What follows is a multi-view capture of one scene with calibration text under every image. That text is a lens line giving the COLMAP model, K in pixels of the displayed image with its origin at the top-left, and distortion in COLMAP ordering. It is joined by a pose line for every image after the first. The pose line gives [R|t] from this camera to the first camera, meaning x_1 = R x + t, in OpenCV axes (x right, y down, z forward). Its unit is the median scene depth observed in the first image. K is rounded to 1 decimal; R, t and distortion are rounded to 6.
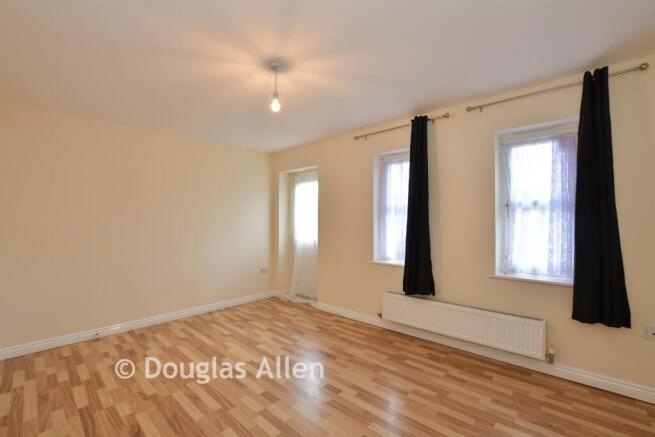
lens RADIAL K [[288.3, 0, 322.7], [0, 288.3, 218.4], [0, 0, 1]] dist [0.000193, 0.000056]
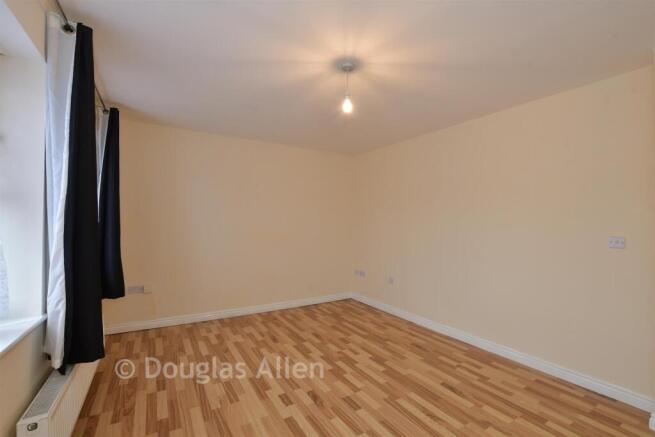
lens RADIAL K [[288.3, 0, 328.4], [0, 288.3, 218.6], [0, 0, 1]] dist [0.000193, 0.000056]
pose [[-0.966434, -0.002175, 0.256904, -0.355523], [-0.009243, 0.999611, -0.026306, 0.019587], [-0.256747, -0.027798, -0.966079, 1.960726]]
